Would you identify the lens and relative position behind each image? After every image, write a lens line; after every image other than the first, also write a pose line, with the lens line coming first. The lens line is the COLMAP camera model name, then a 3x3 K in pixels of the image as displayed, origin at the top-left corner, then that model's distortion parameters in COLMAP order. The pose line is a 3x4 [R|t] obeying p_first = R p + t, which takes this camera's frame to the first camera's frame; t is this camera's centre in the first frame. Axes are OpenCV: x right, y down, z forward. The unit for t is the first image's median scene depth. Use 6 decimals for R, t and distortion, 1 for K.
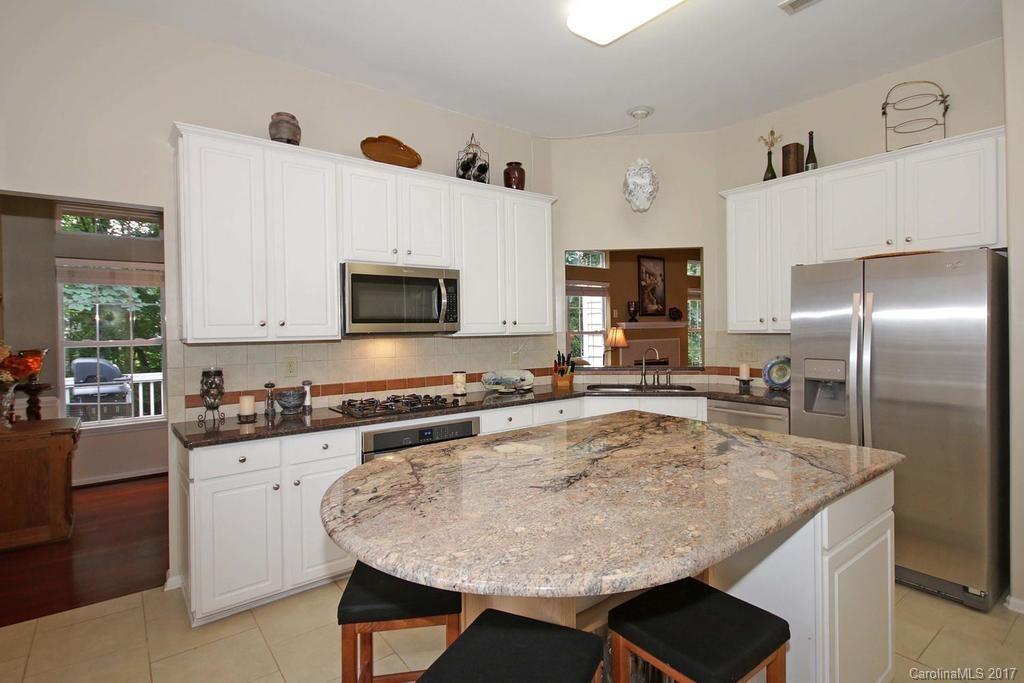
lens RADIAL K [[500.1, 0, 530.3], [0, 500.1, 326.3], [0, 0, 1]] dist [0.004250, -0.002703]
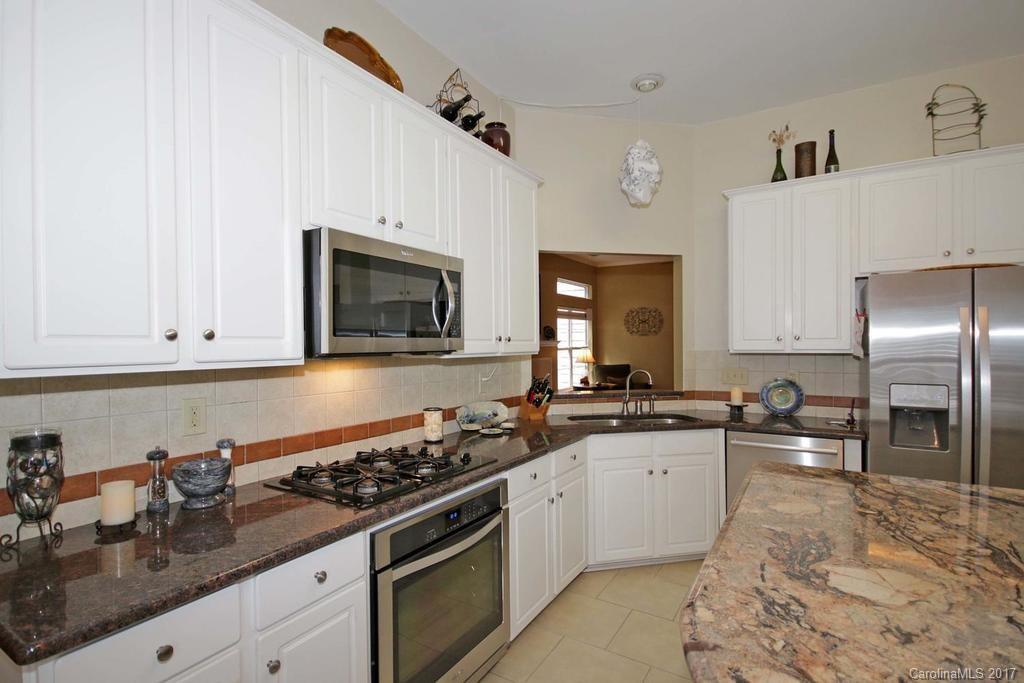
lens RADIAL K [[500.1, 0, 505.8], [0, 500.1, 348.4], [0, 0, 1]] dist [0.004250, -0.002703]
pose [[0.949322, 0.003568, 0.314286, -0.288399], [-0.006109, 0.999956, 0.007100, 0.002029], [-0.314247, -0.008660, 0.949302, 0.333713]]
